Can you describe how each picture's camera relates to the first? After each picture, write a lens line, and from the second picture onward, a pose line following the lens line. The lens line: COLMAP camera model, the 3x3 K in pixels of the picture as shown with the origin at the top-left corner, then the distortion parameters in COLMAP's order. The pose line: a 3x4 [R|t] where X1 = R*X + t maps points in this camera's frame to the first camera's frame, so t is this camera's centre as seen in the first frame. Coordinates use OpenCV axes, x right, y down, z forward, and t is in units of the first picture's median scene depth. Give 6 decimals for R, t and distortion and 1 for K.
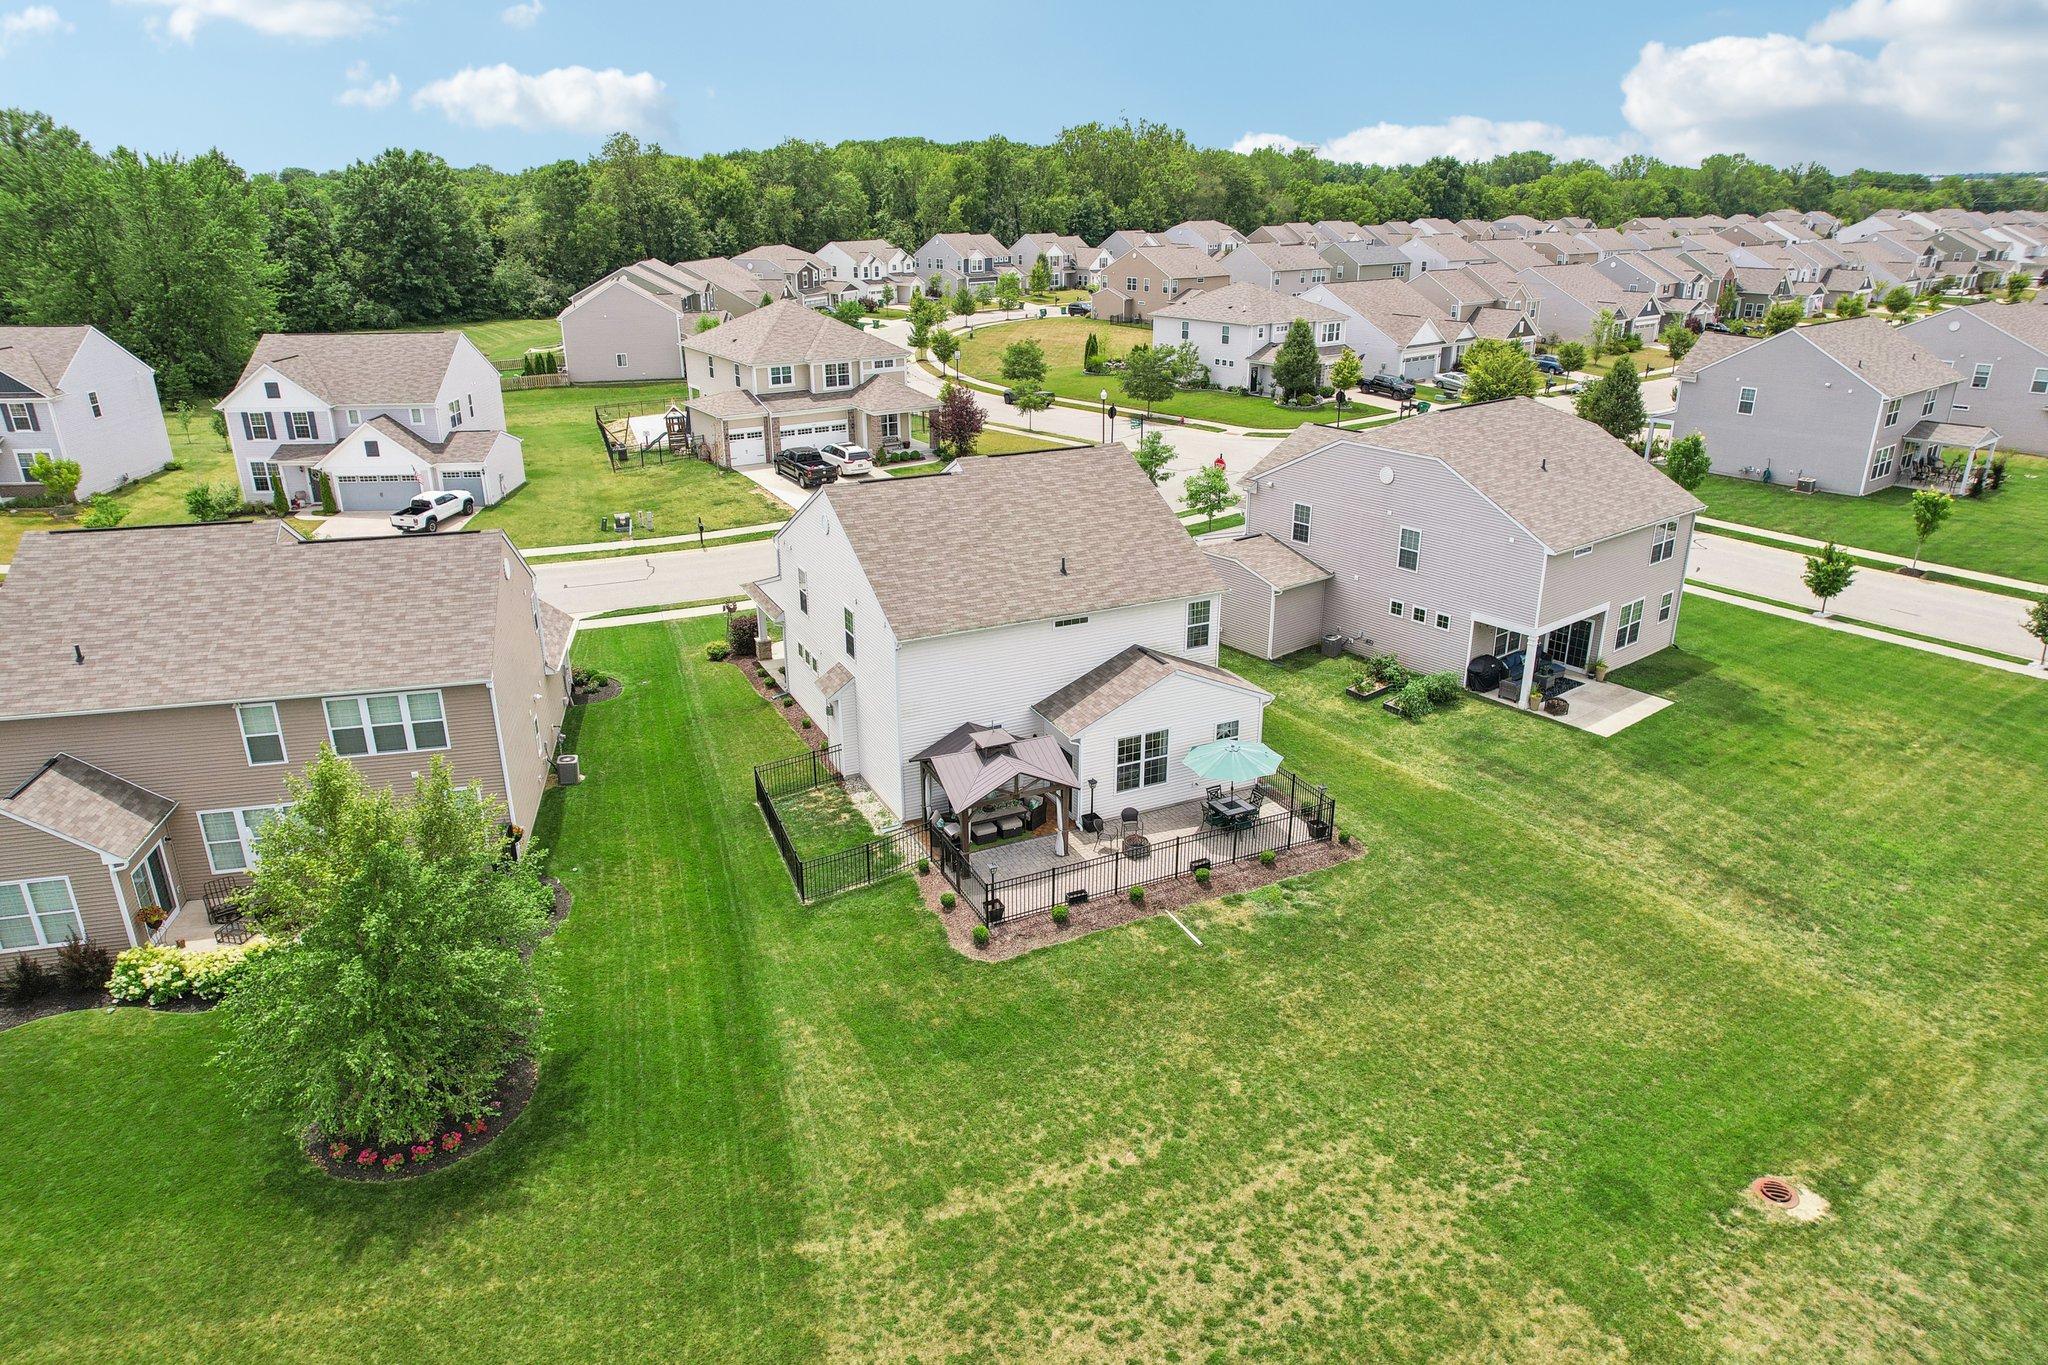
lens RADIAL K [[1323.1, 0, 1021.3], [0, 1323.1, 685.0], [0, 0, 1]] dist [-0.061848, 0.066647]
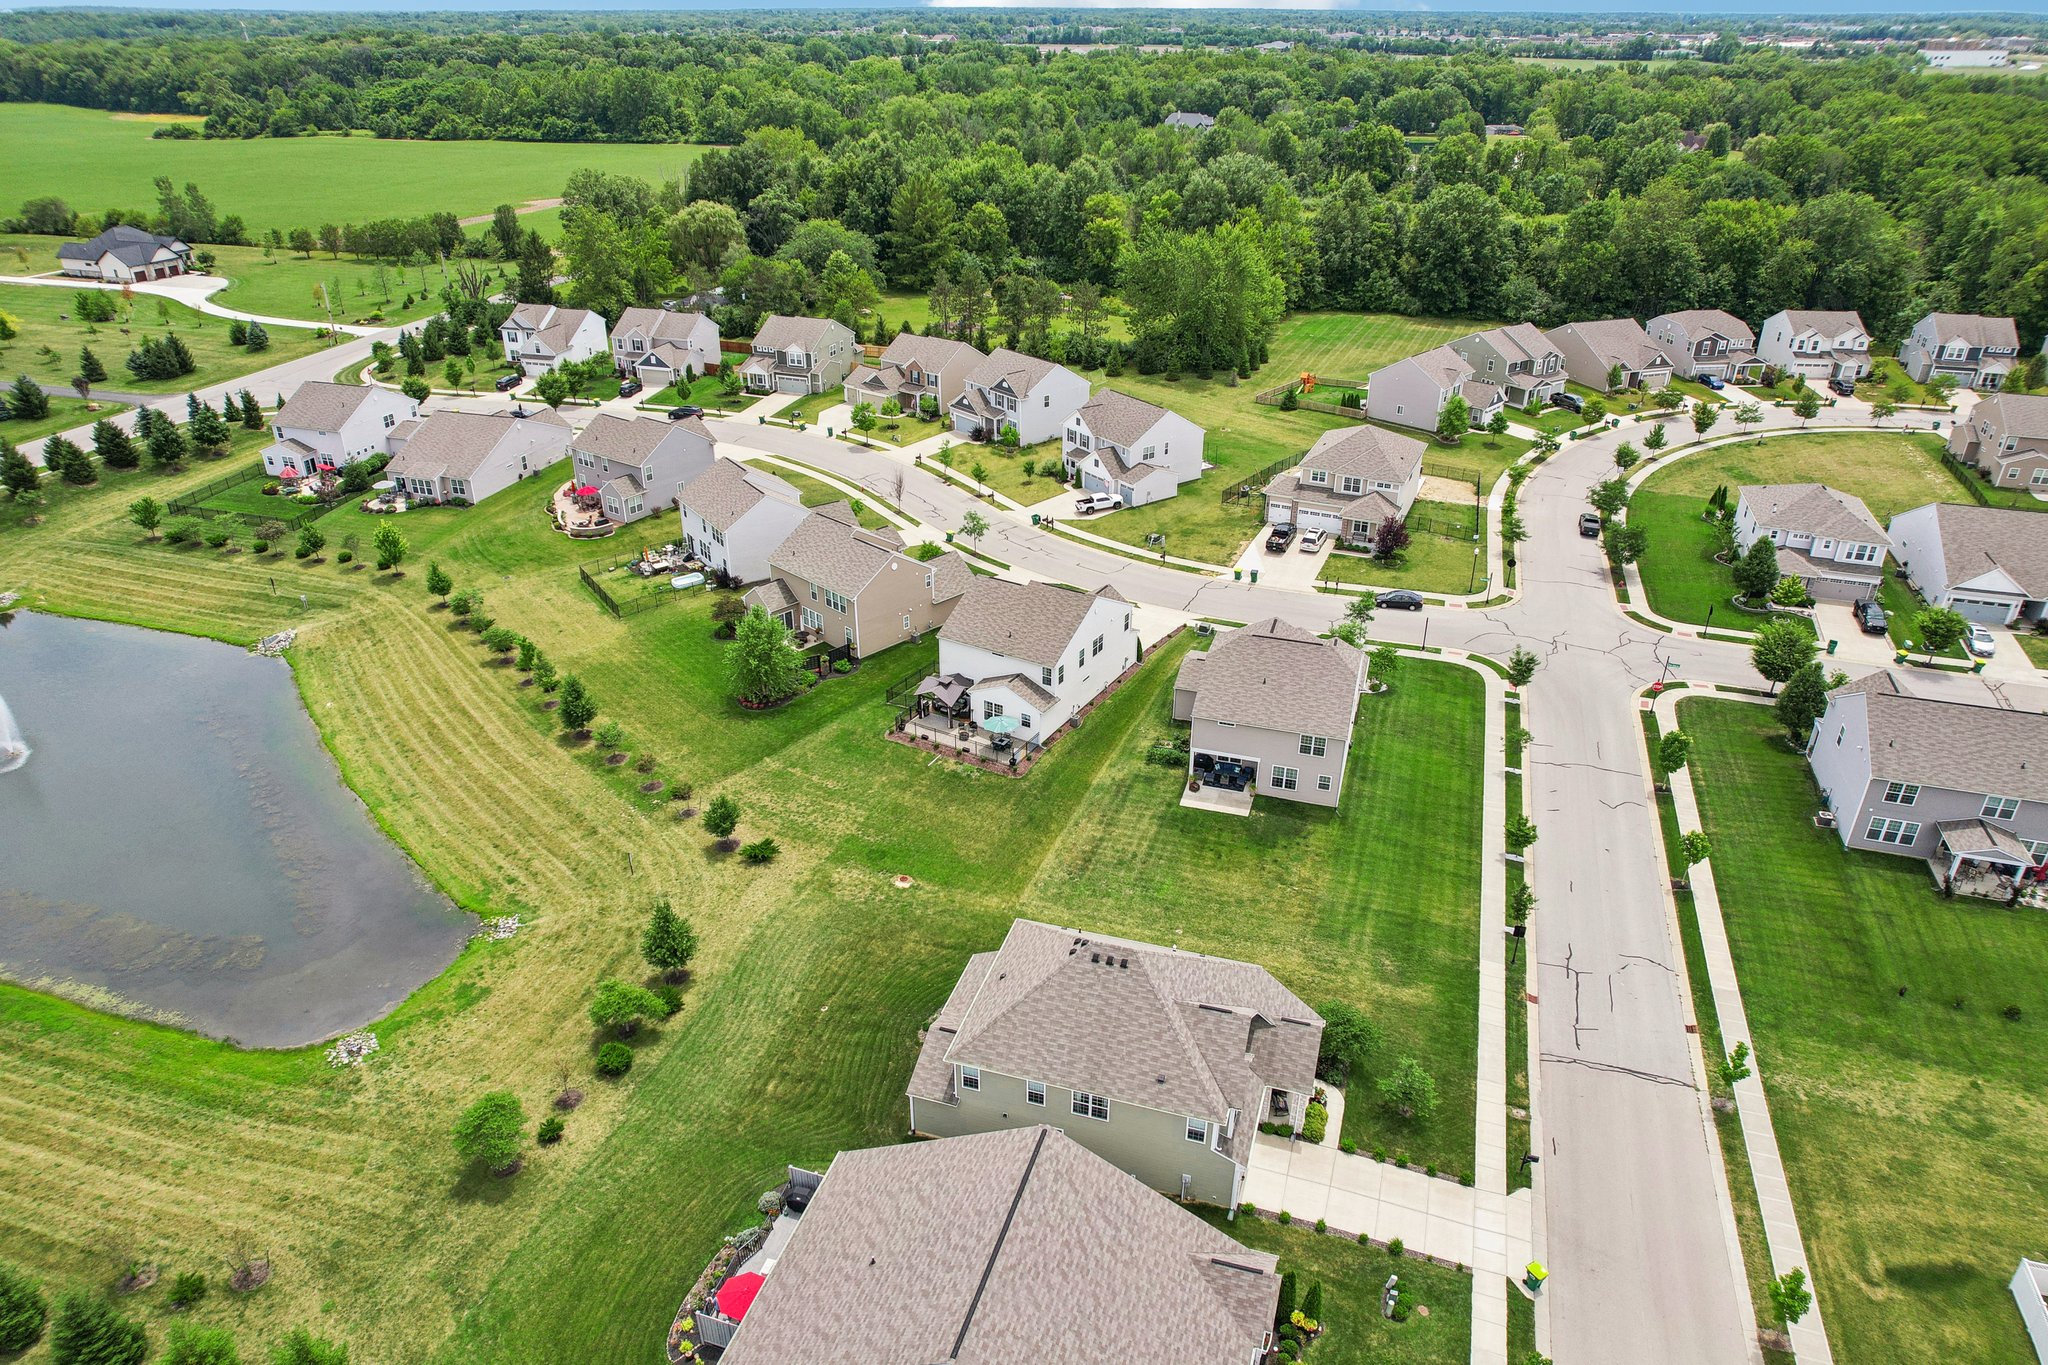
lens RADIAL K [[1323.1, 0, 1030.1], [0, 1323.1, 684.0], [0, 0, 1]] dist [-0.061848, 0.066647]
pose [[0.553220, 0.393317, -0.734336, 1.684715], [-0.306924, 0.915743, 0.259255, -0.577172], [0.774432, 0.081961, 0.627326, -0.501997]]
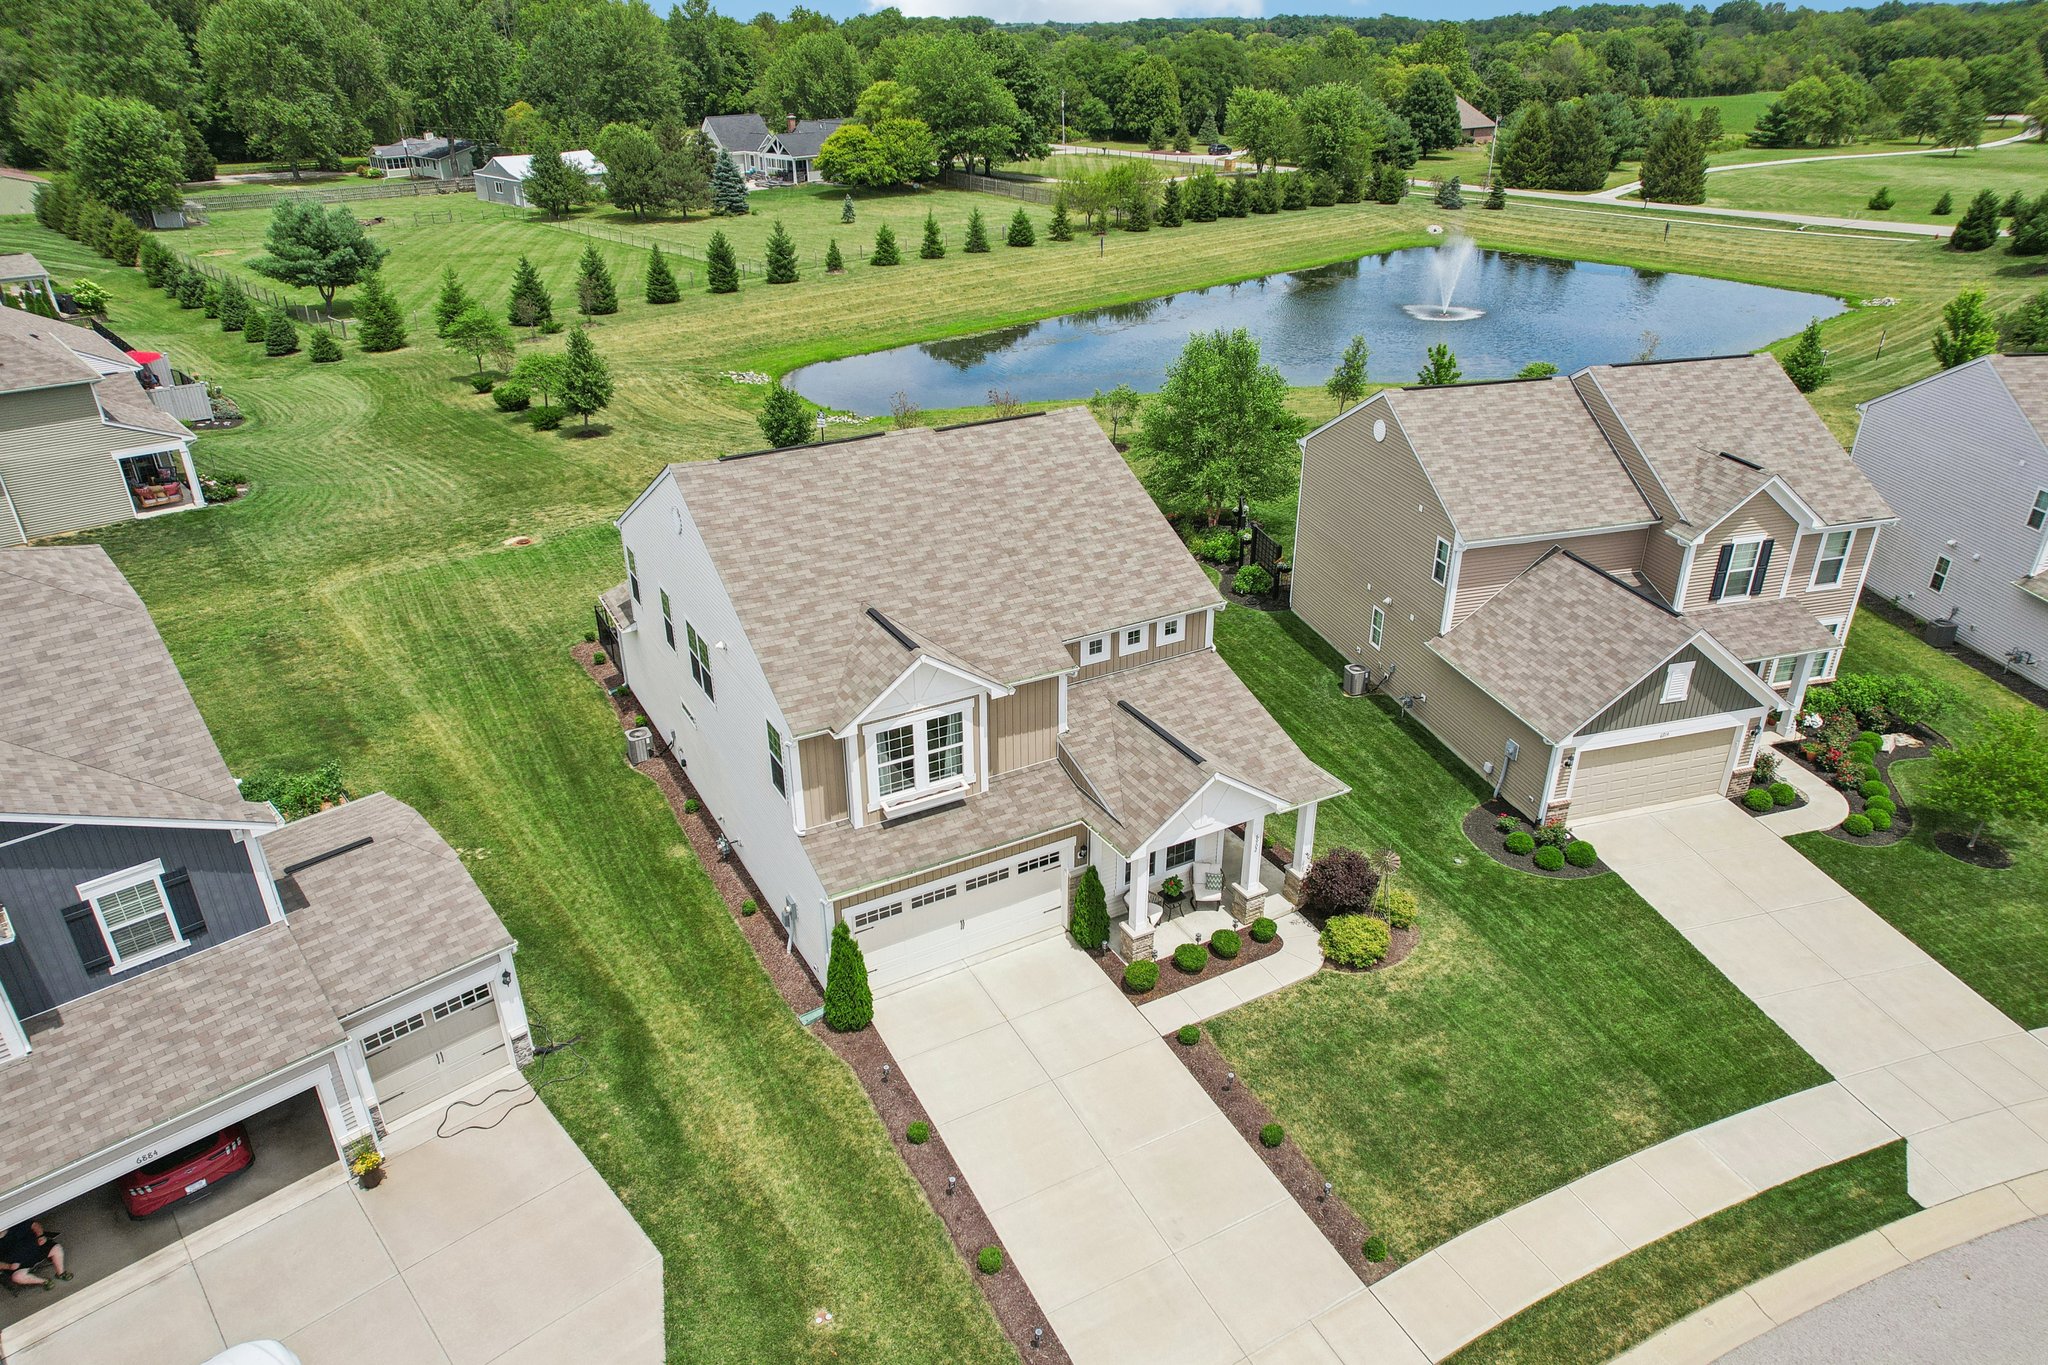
lens RADIAL K [[1323.1, 0, 1024.1], [0, 1323.1, 676.7], [0, 0, 1]] dist [-0.061848, 0.066647]
pose [[-0.998241, 0.037290, -0.046088, -0.058049], [-0.009299, 0.669301, 0.742933, -0.560361], [0.058551, 0.742055, -0.667777, 1.433923]]
